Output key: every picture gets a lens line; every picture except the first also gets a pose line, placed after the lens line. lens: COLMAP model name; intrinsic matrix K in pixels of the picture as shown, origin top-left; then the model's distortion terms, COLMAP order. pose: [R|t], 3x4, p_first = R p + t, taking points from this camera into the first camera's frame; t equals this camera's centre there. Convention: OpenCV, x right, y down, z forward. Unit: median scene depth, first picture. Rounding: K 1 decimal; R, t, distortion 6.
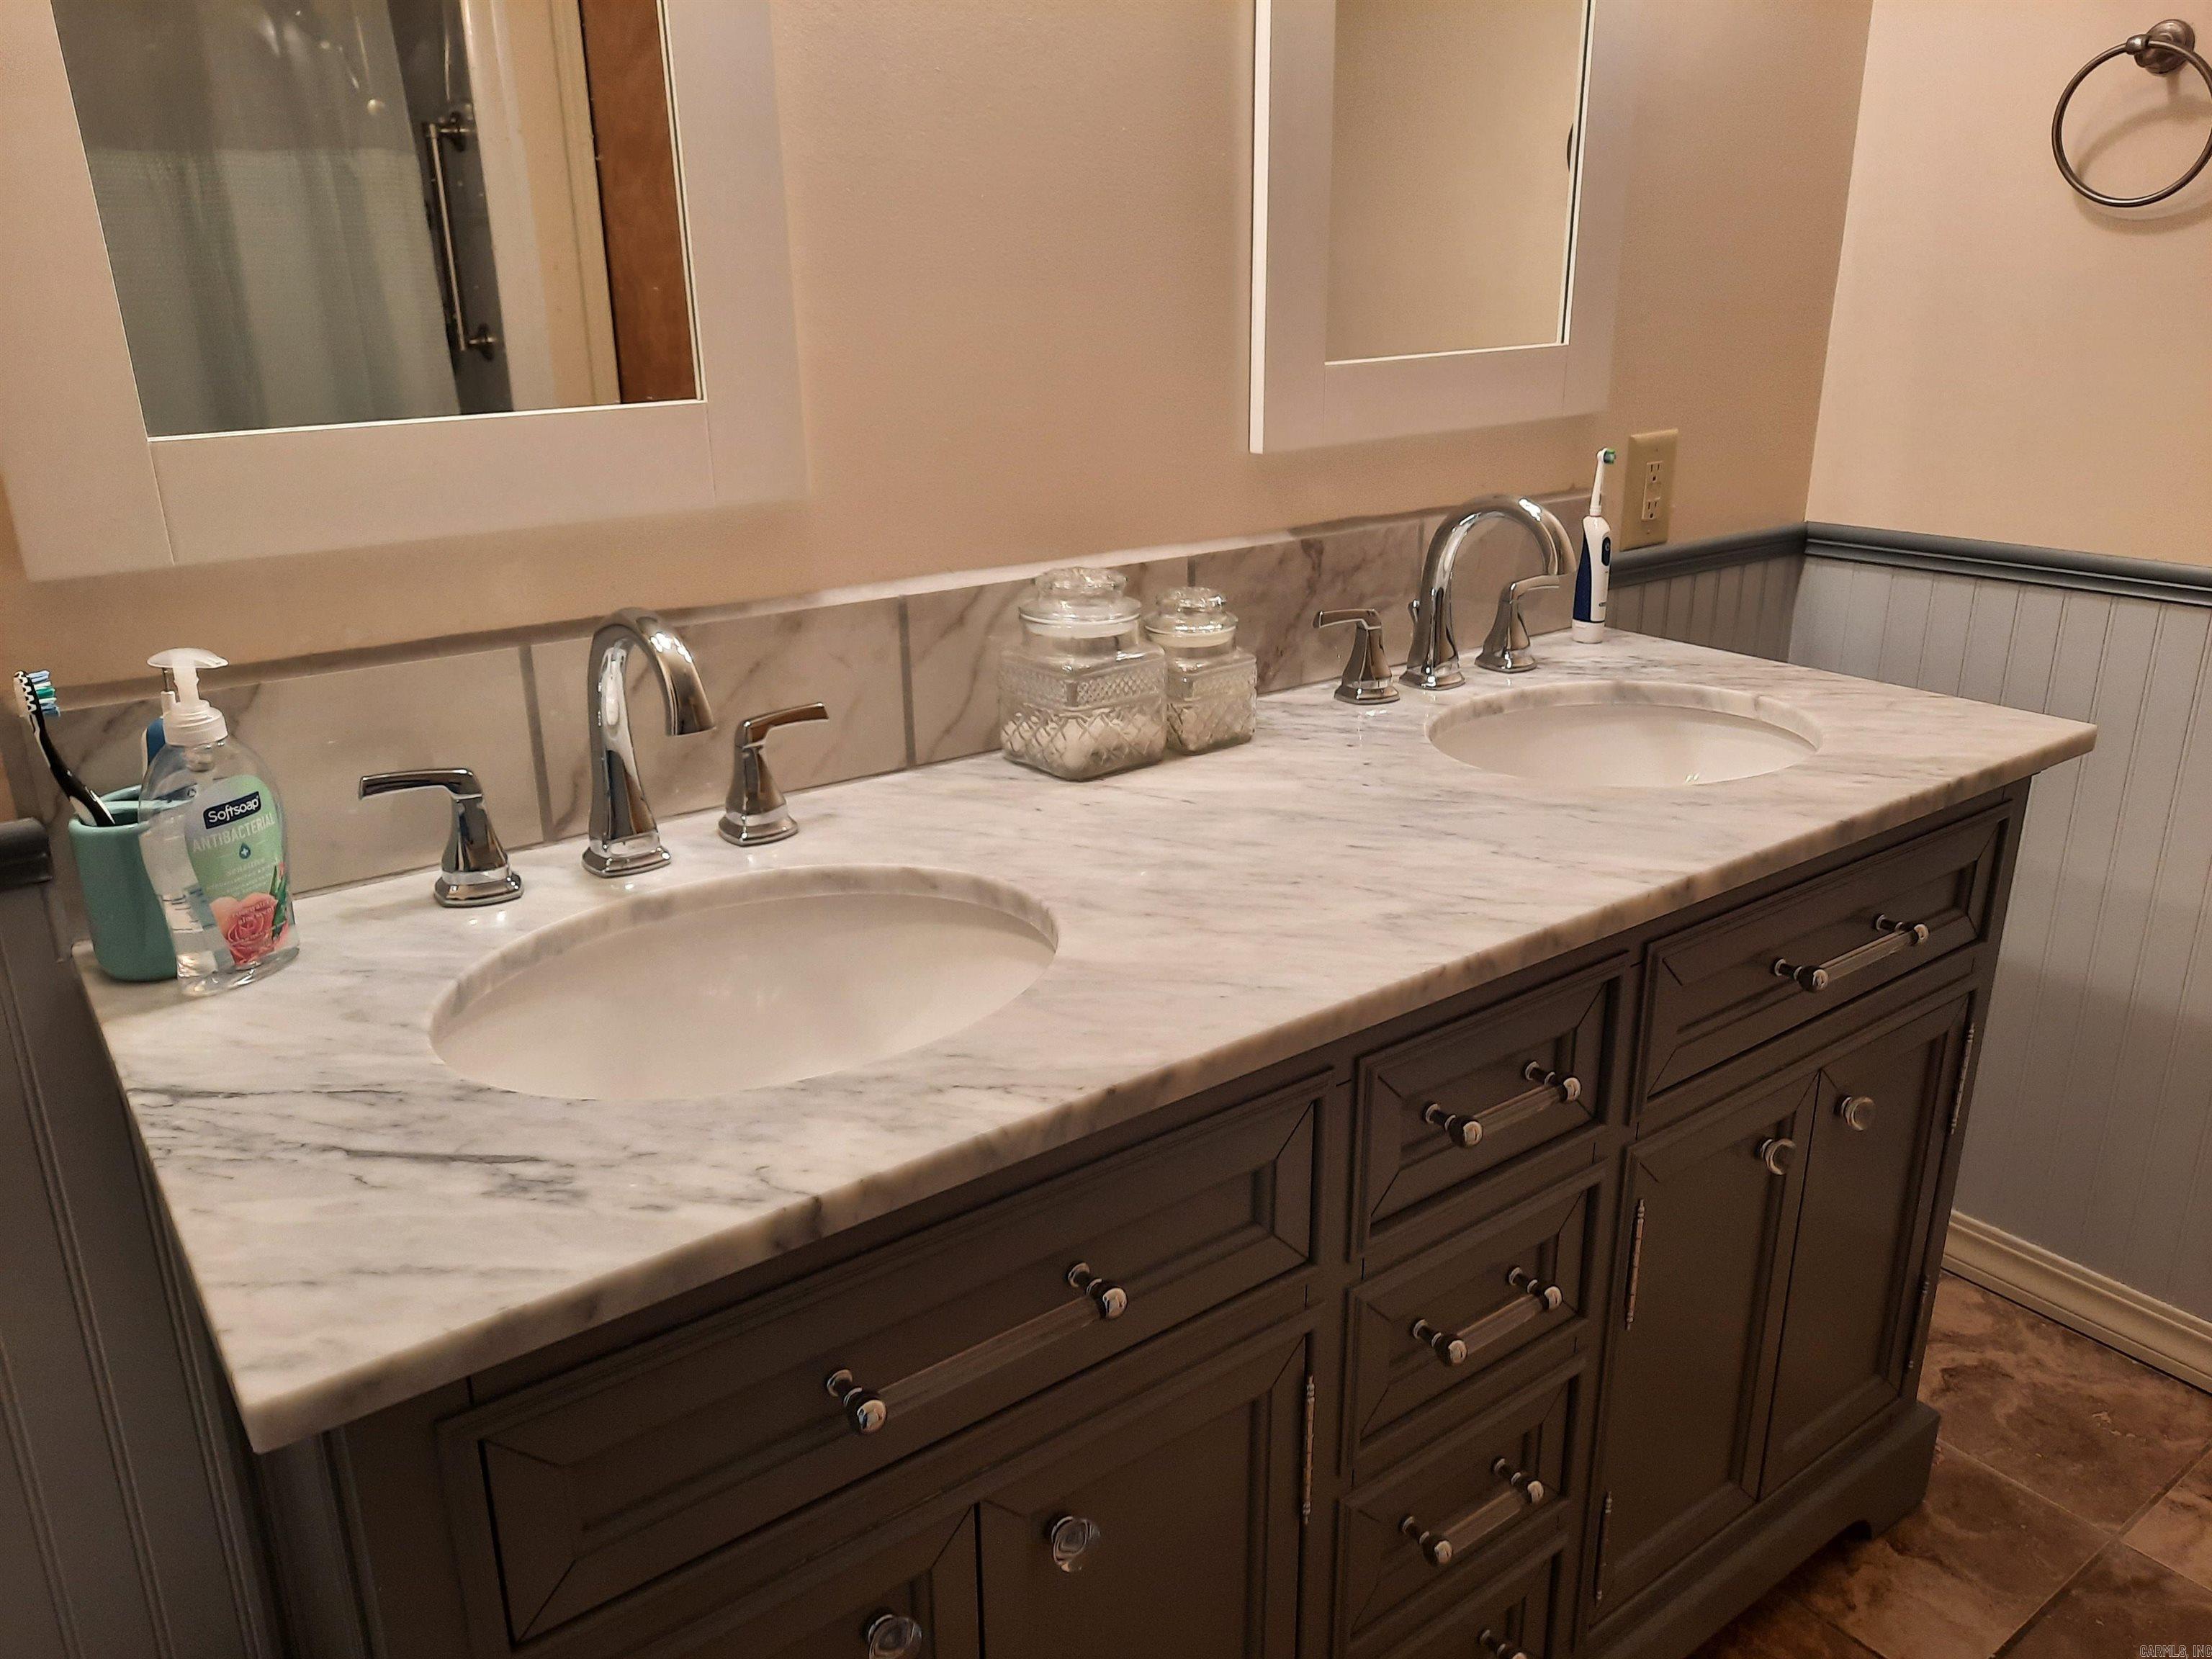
lens RADIAL K [[1634.2, 0, 1118.6], [0, 1634.2, 826.8], [0, 0, 1]] dist [0.055984, -0.042060]
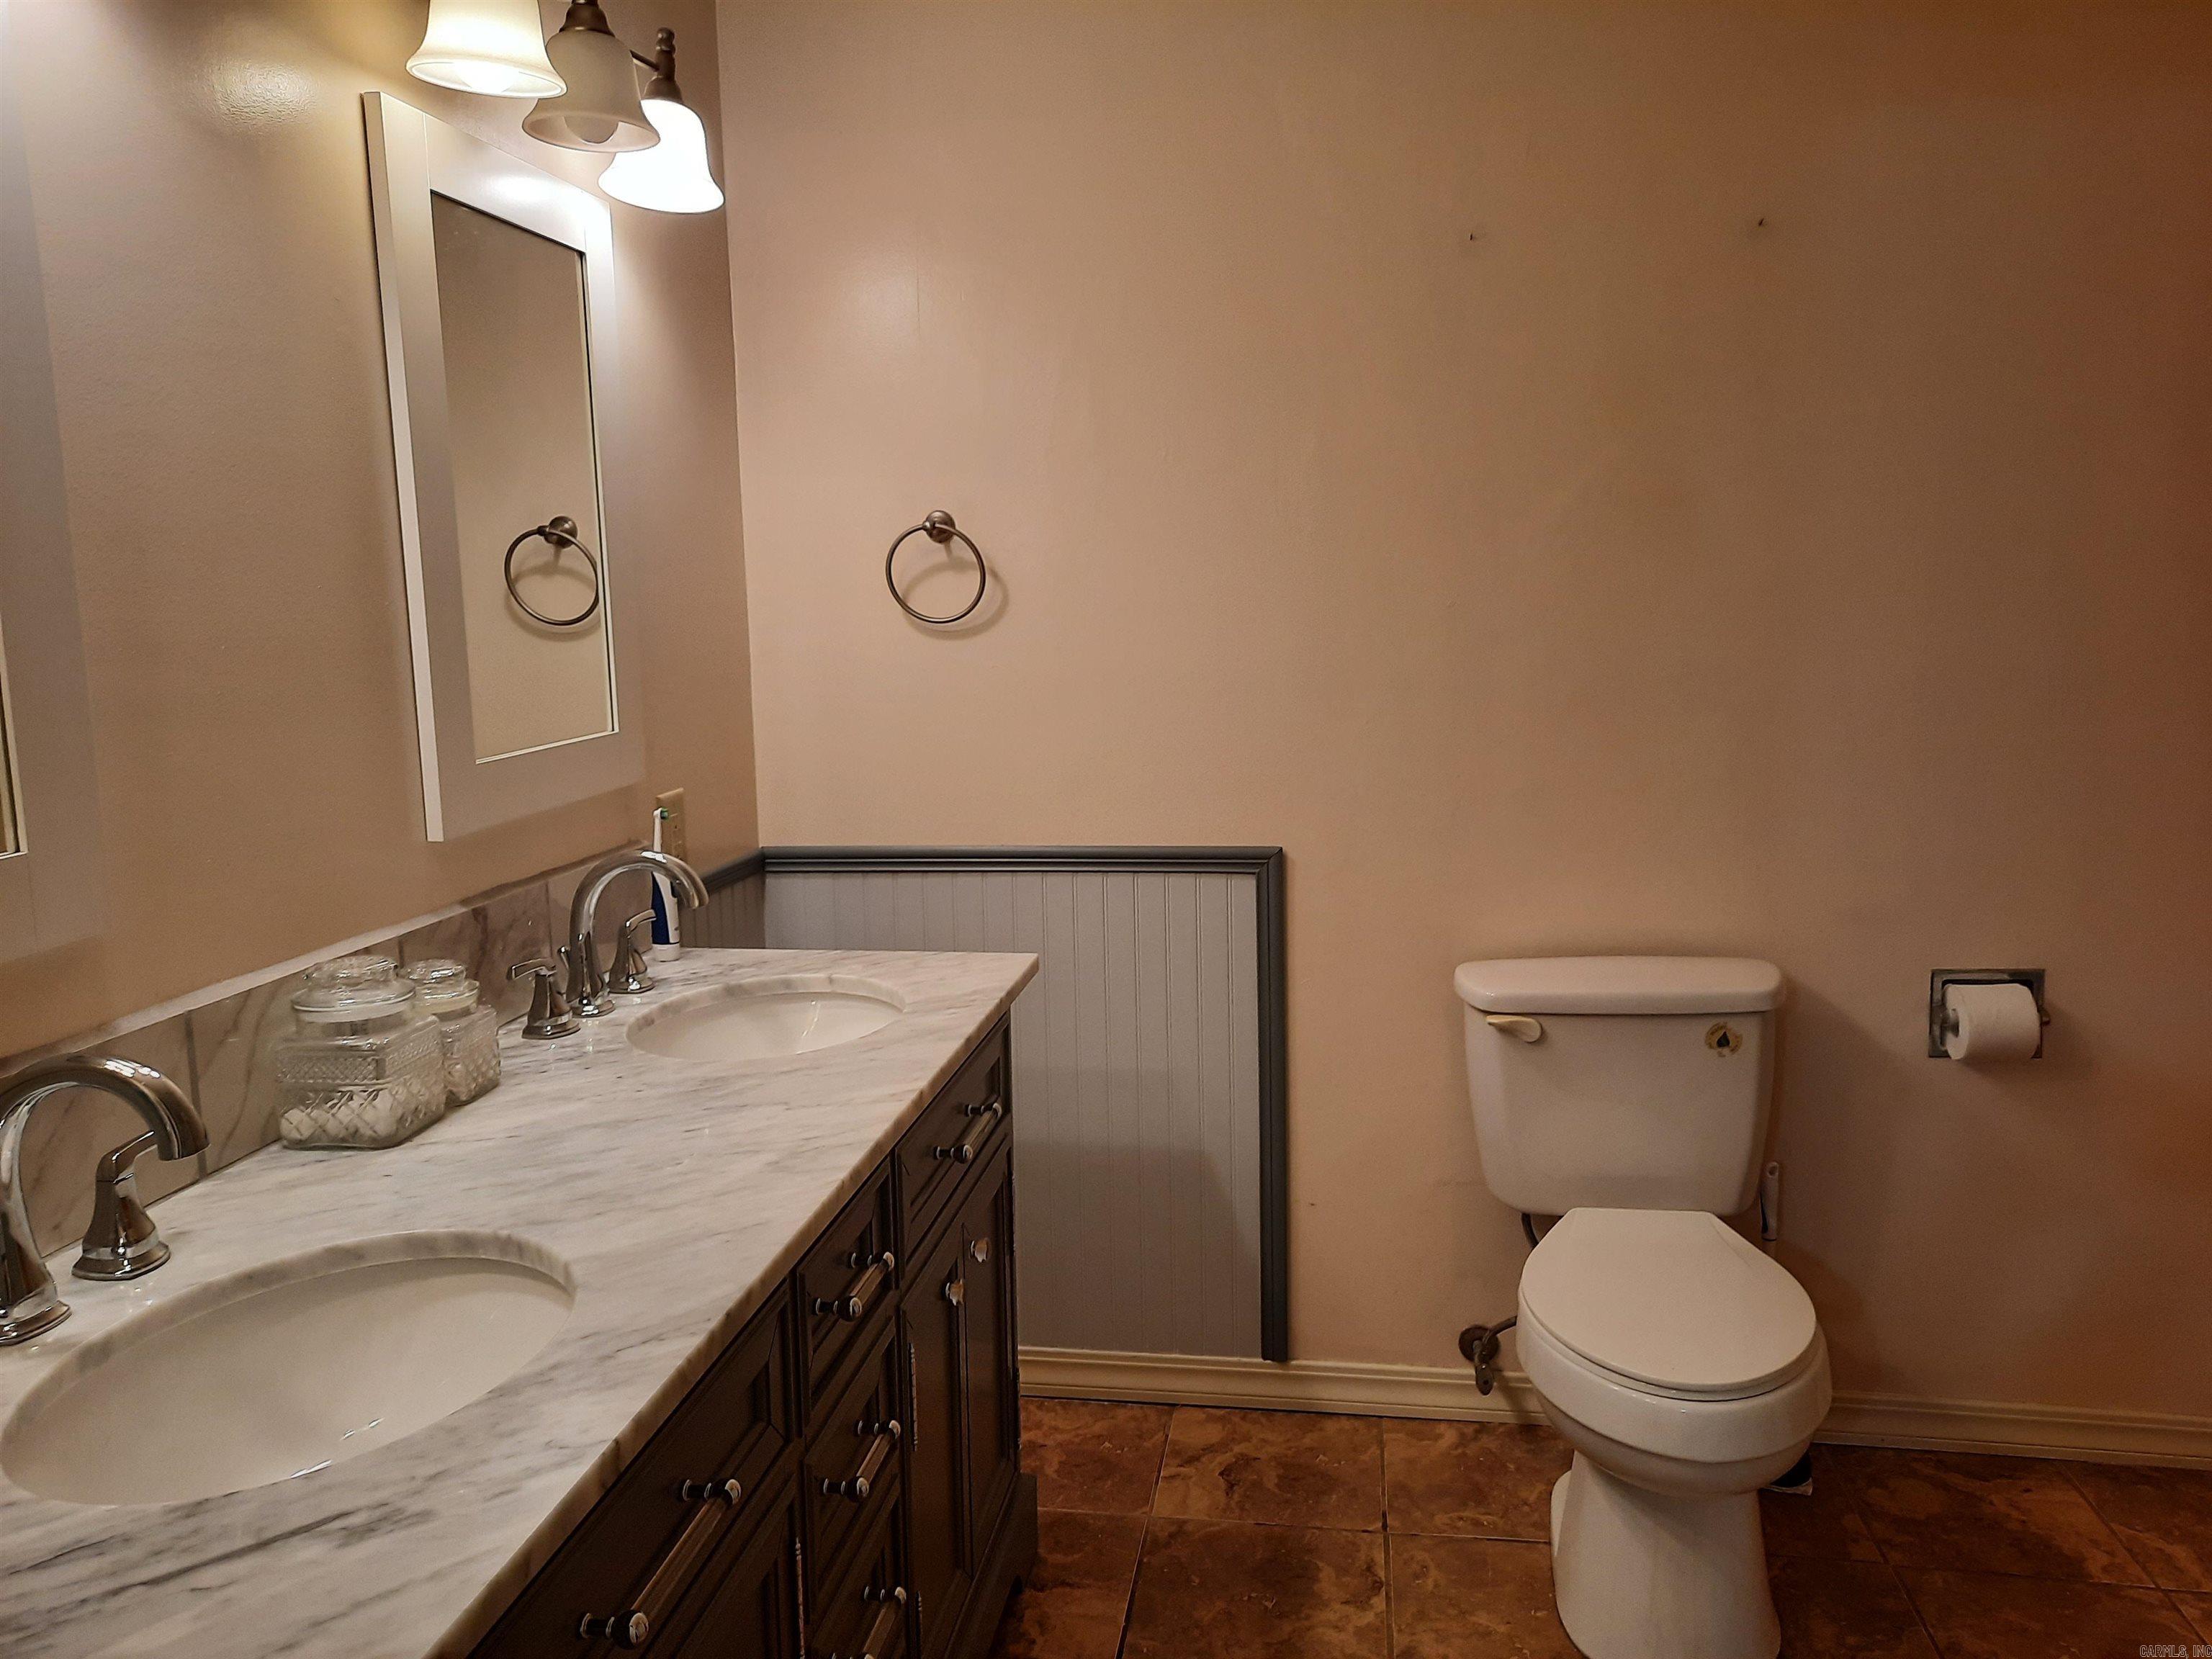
lens RADIAL K [[1642.2, 0, 1118.8], [0, 1642.2, 814.8], [0, 0, 1]] dist [0.054125, -0.043385]
pose [[0.710159, -0.101773, 0.696646, -0.422985], [0.242627, 0.964260, -0.106464, -0.005898], [-0.660913, 0.244631, 0.709471, -0.162636]]
